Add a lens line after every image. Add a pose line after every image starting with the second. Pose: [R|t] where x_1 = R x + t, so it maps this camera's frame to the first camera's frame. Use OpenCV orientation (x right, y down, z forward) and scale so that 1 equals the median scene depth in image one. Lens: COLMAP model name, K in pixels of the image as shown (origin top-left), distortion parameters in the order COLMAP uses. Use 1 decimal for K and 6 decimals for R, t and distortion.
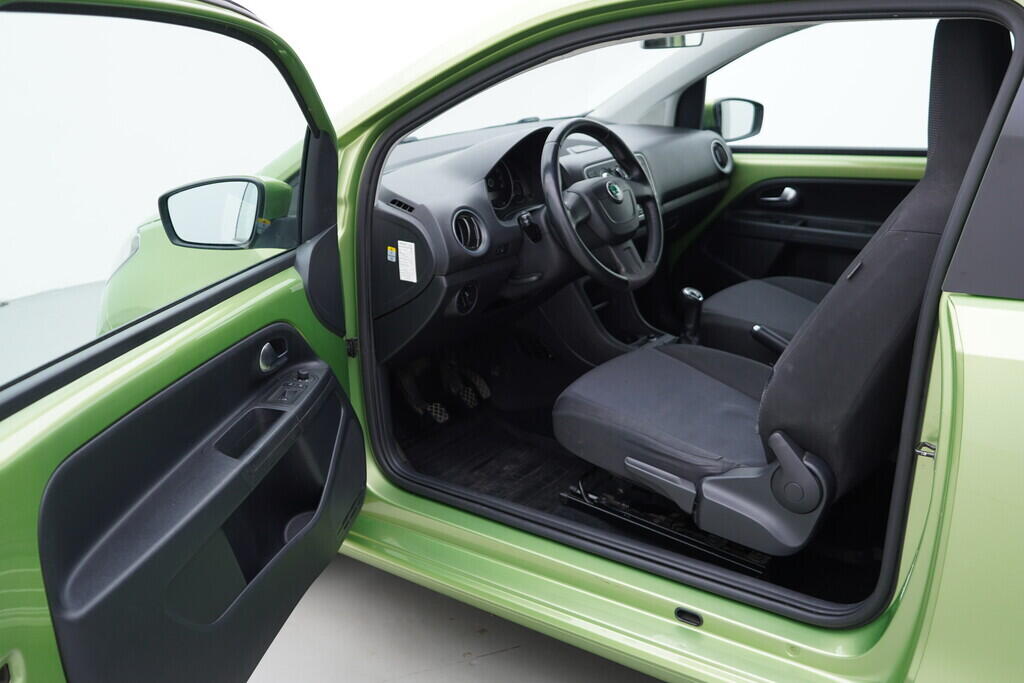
lens RADIAL K [[1035.0, 0, 512.0], [0, 1035.0, 341.5], [0, 0, 1]] dist [0.013866, 0.015677]
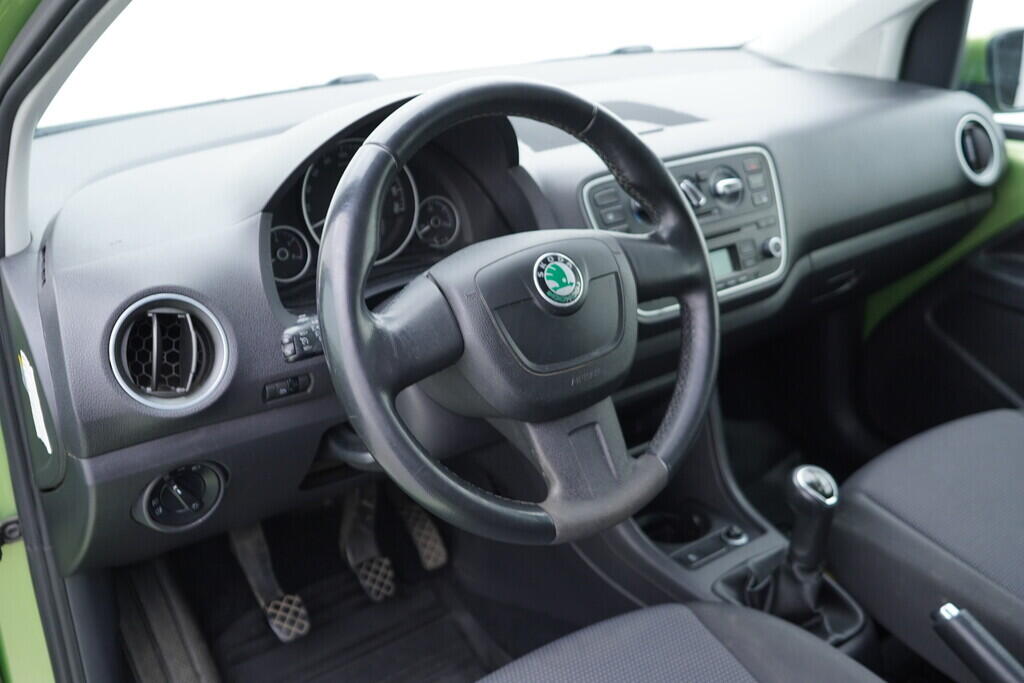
lens RADIAL K [[1035.0, 0, 512.0], [0, 1035.0, 341.5], [0, 0, 1]] dist [0.013866, 0.015677]
pose [[0.953935, 0.132833, -0.269003, 0.146295], [-0.107162, 0.988355, 0.108030, -0.127155], [0.280220, -0.074227, 0.957062, 0.492731]]
